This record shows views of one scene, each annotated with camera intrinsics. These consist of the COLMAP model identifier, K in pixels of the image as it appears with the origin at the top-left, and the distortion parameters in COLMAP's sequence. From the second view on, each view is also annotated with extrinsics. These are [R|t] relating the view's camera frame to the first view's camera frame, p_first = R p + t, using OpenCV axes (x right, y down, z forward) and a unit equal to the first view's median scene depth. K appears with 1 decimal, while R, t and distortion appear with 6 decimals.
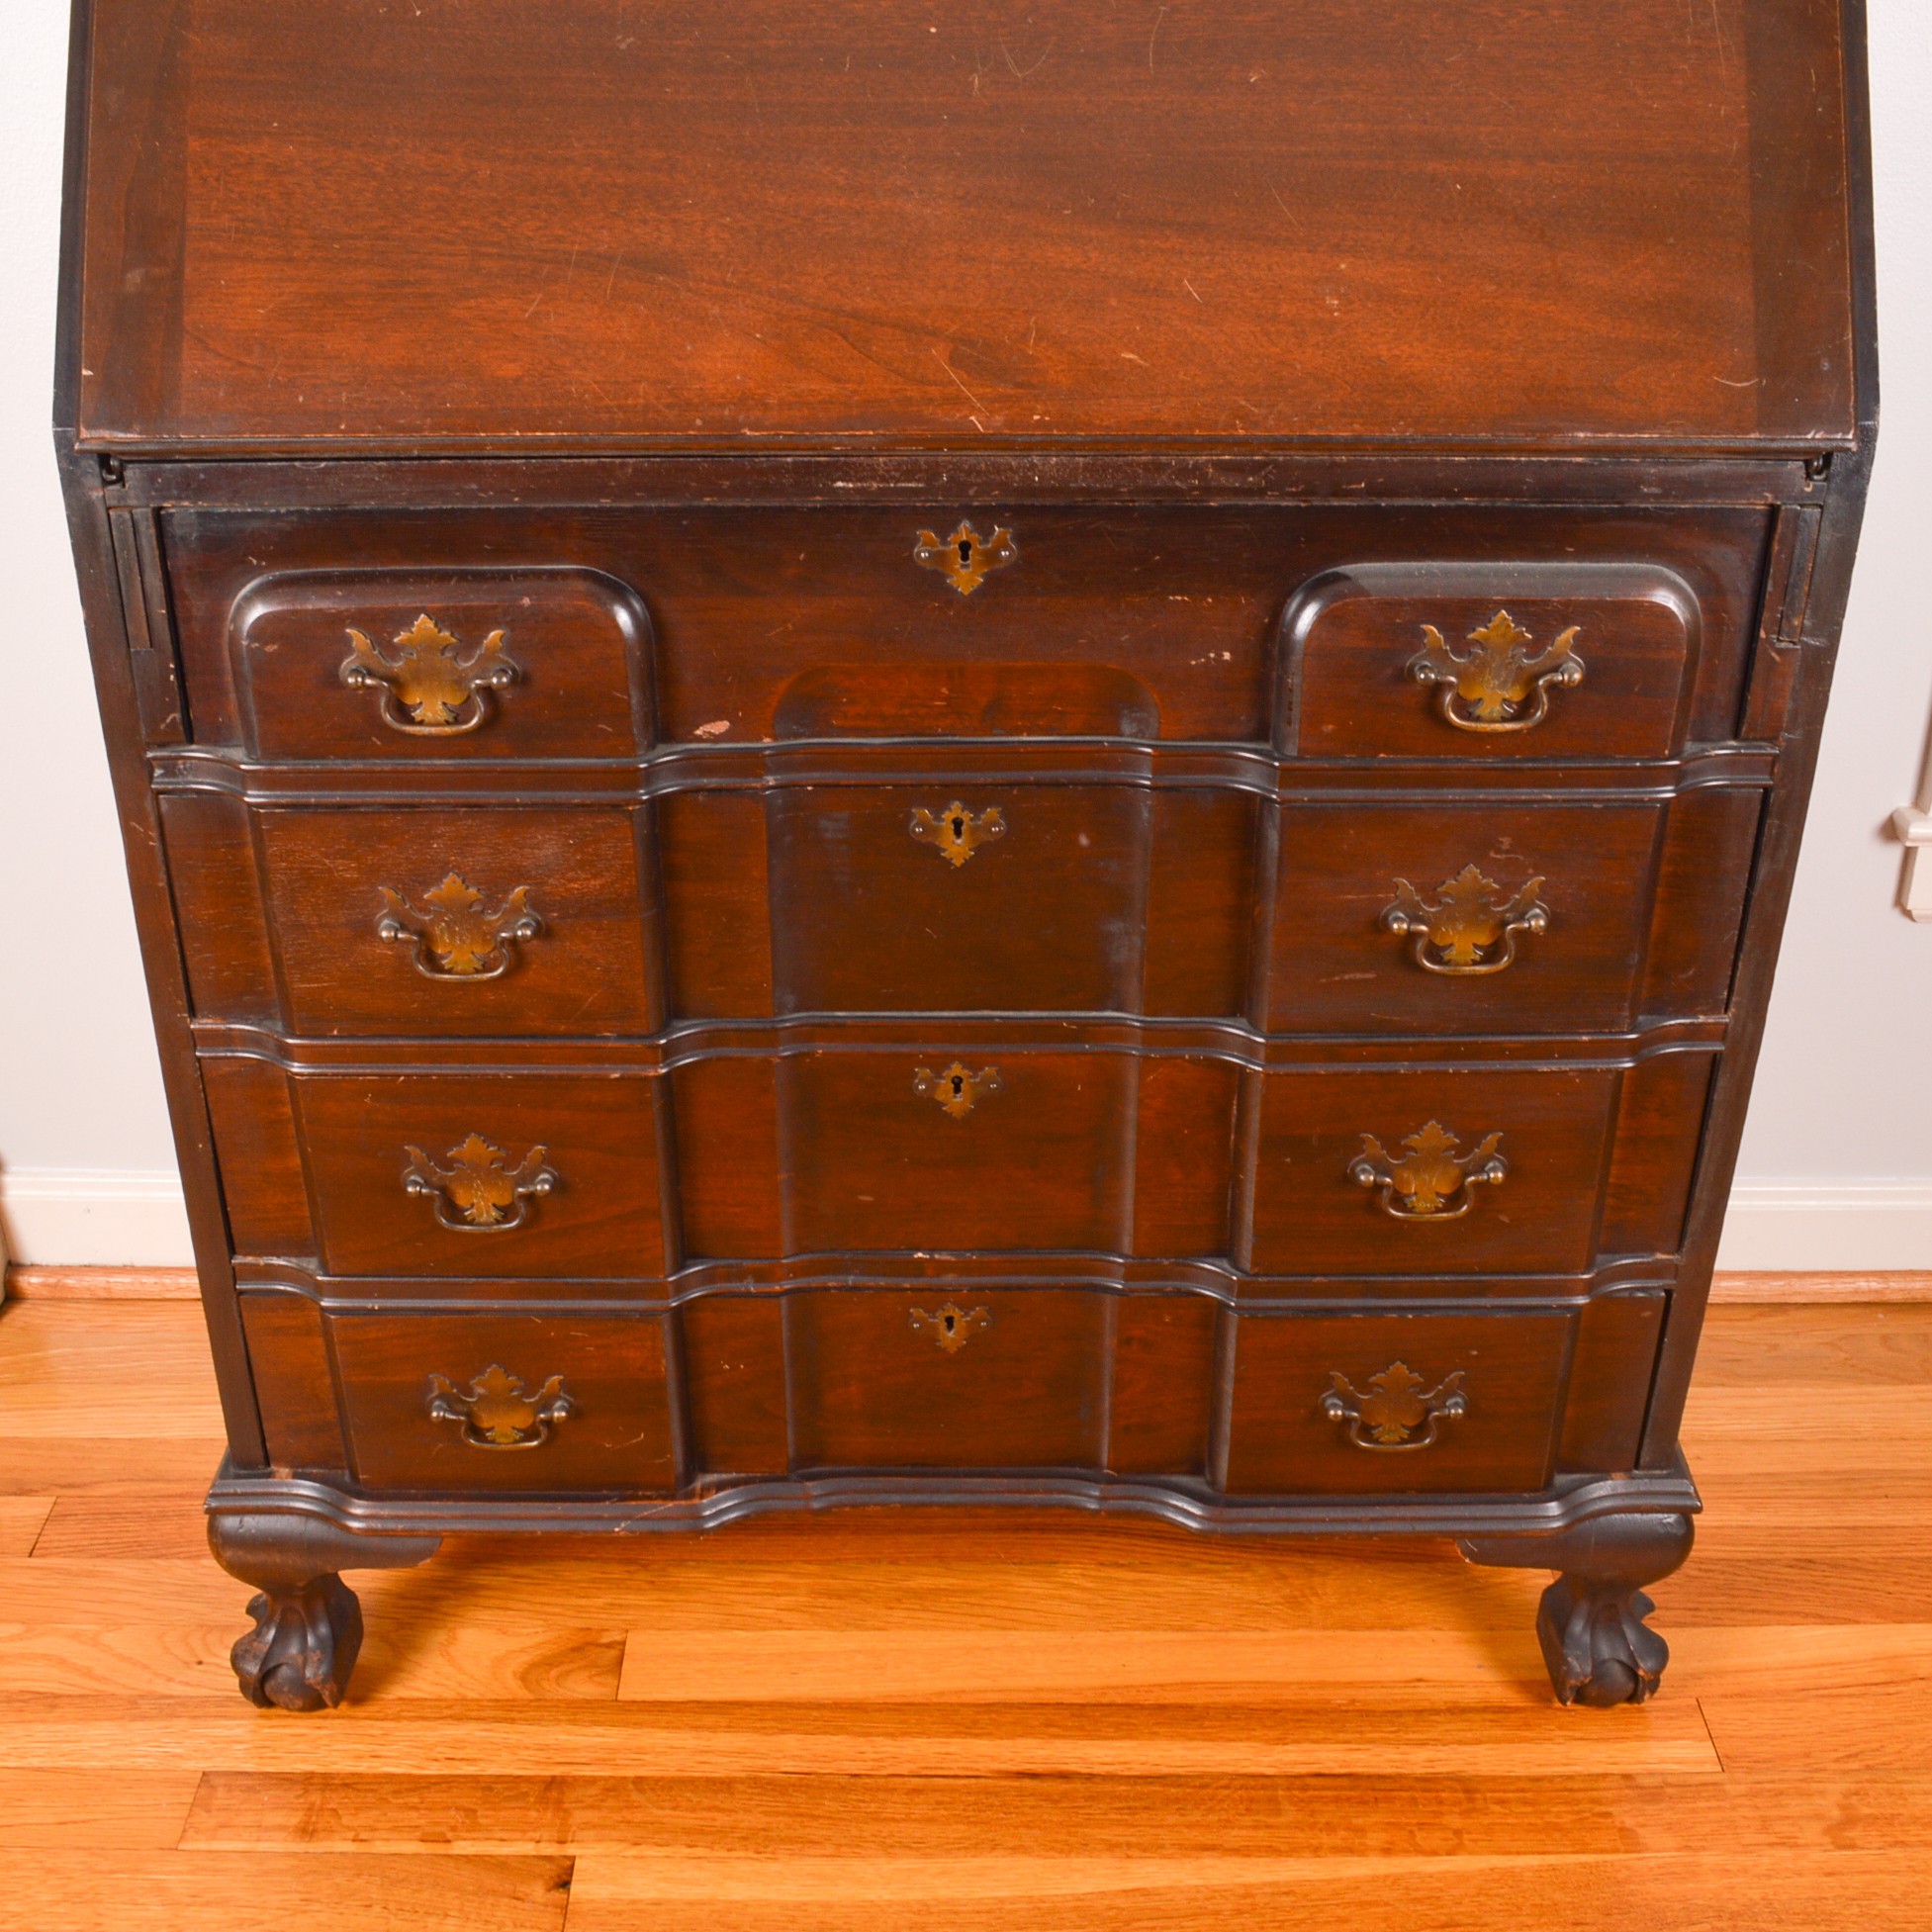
lens RADIAL K [[2373.0, 0, 944.1], [0, 2373.0, 975.2], [0, 0, 1]] dist [-0.081951, -0.003512]
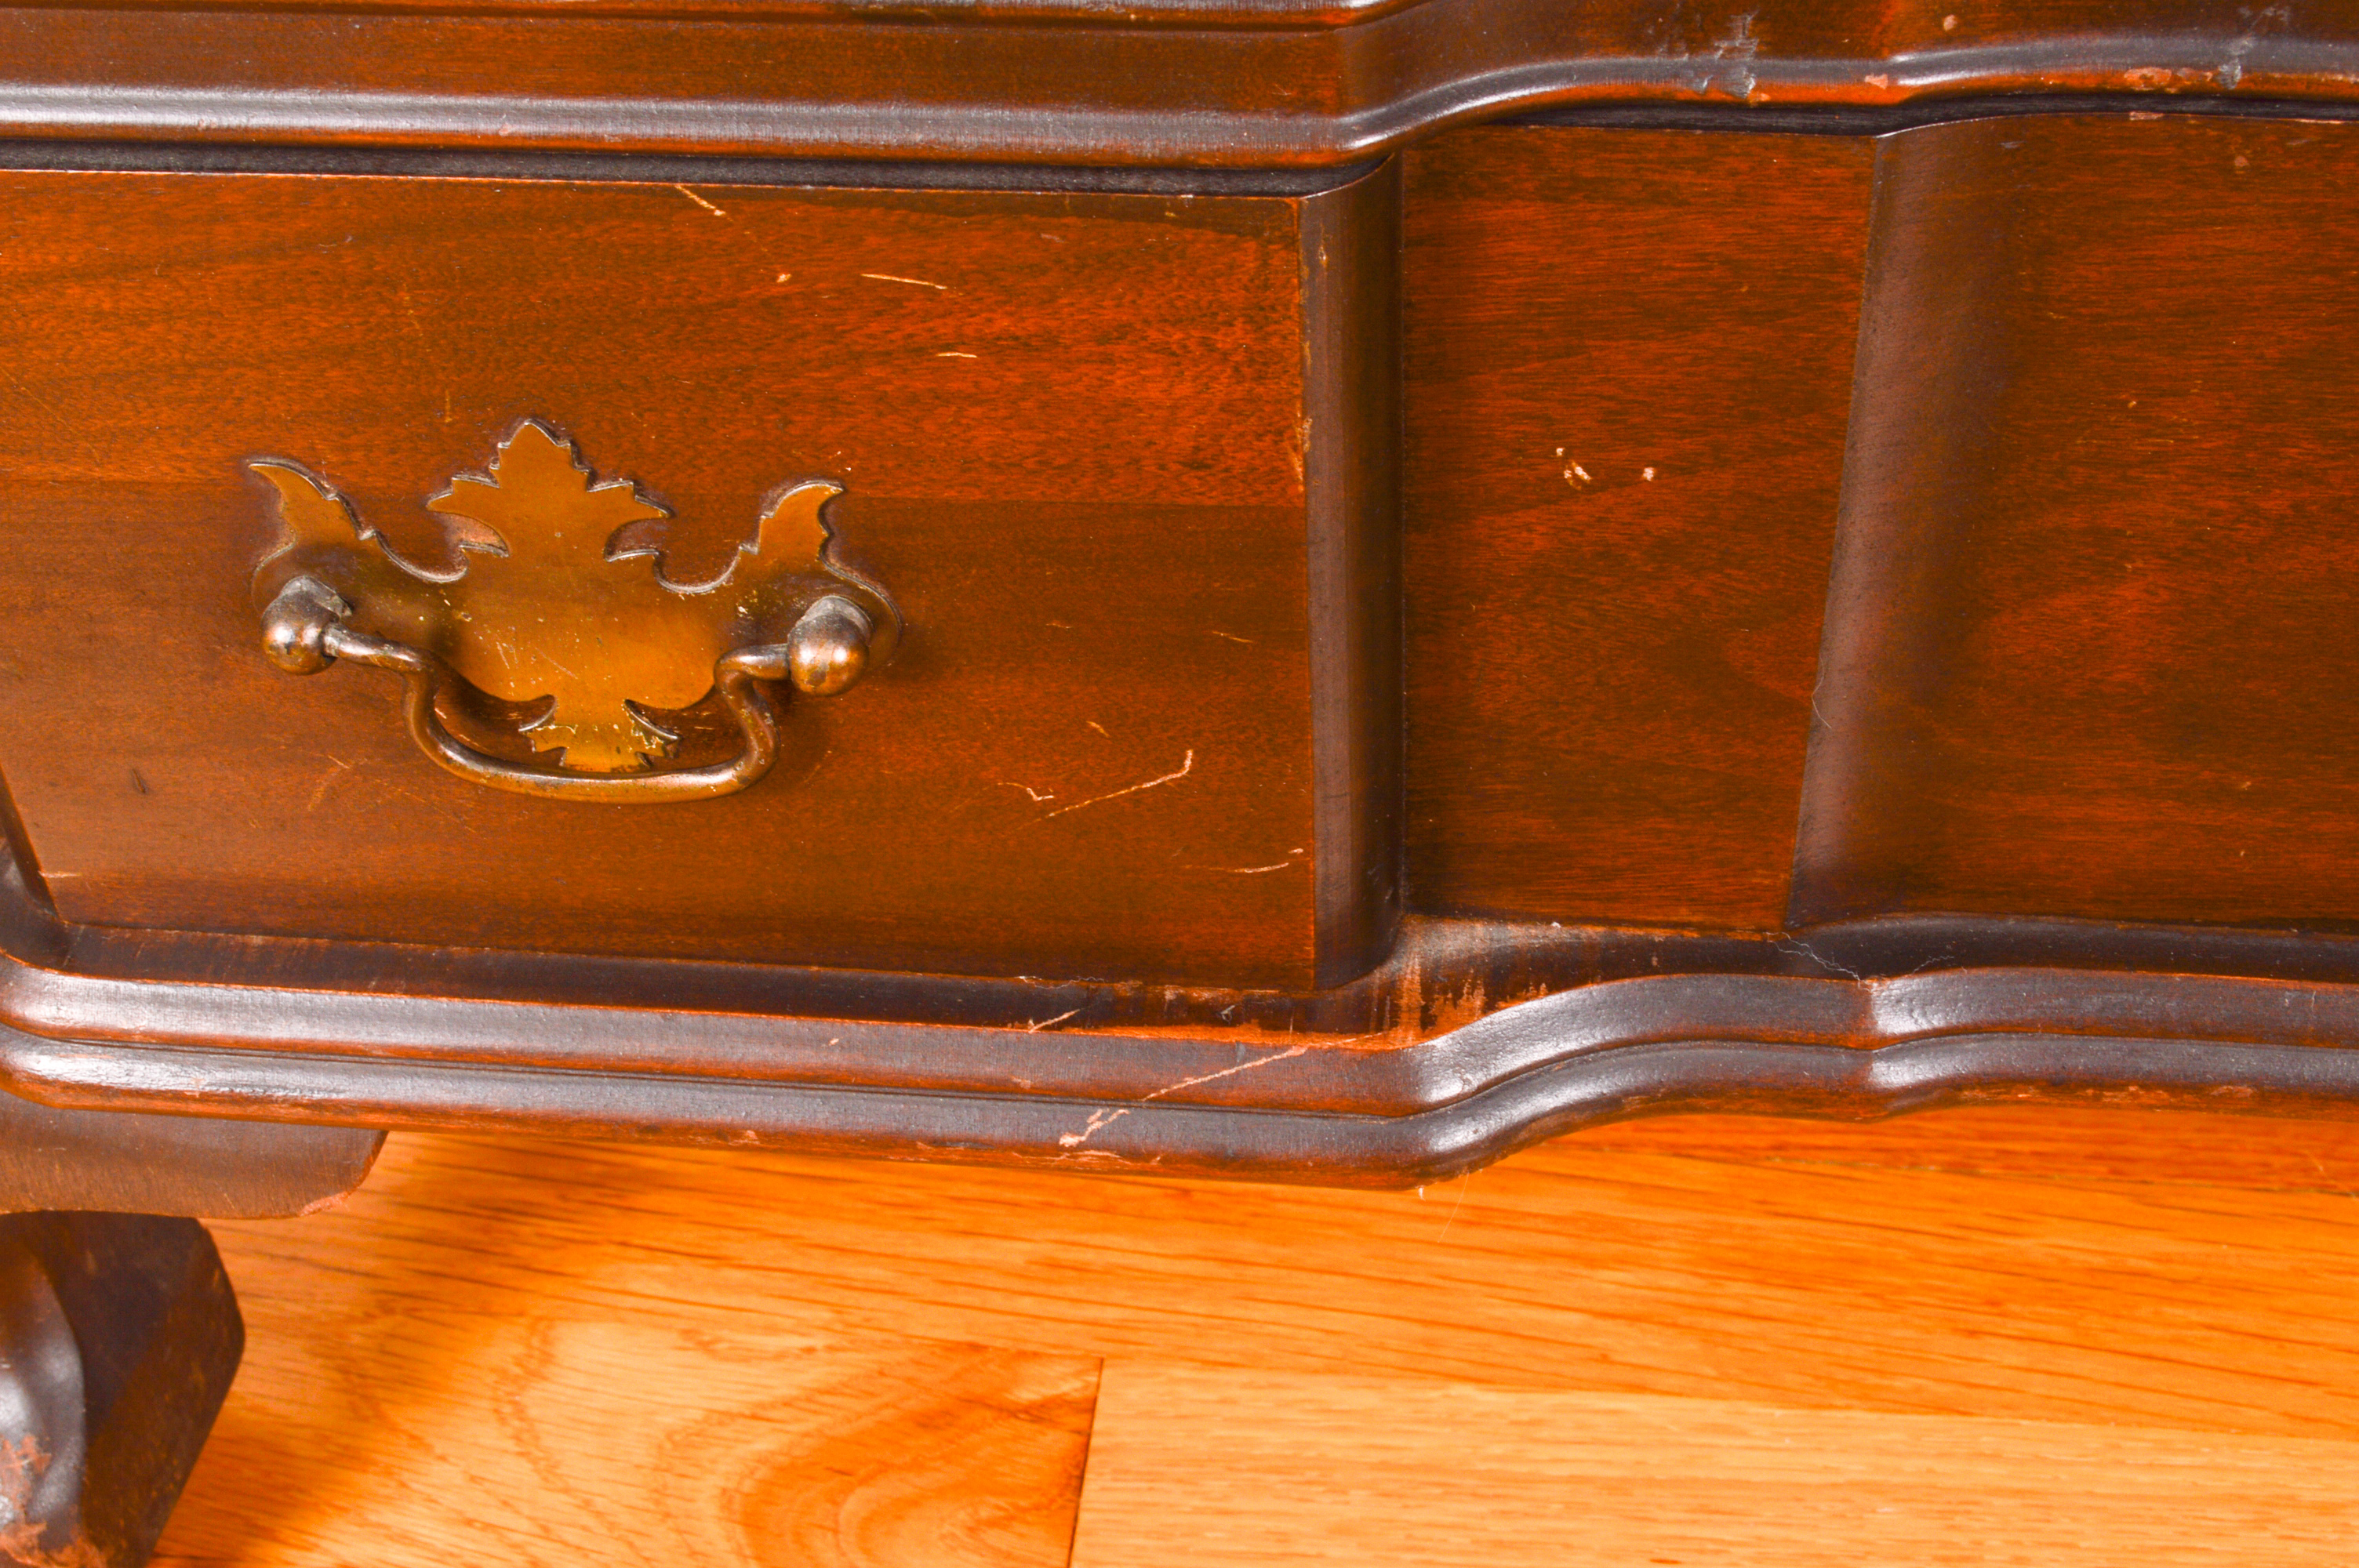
lens RADIAL K [[3252.5, 0, 1181.6], [0, 3252.5, 742.6], [0, 0, 1]] dist [-0.020323, -0.031528]
pose [[0.993326, 0.046033, -0.105753, -0.095402], [-0.022930, 0.977416, 0.210078, 0.127274], [0.113035, -0.206251, 0.971948, 0.695954]]
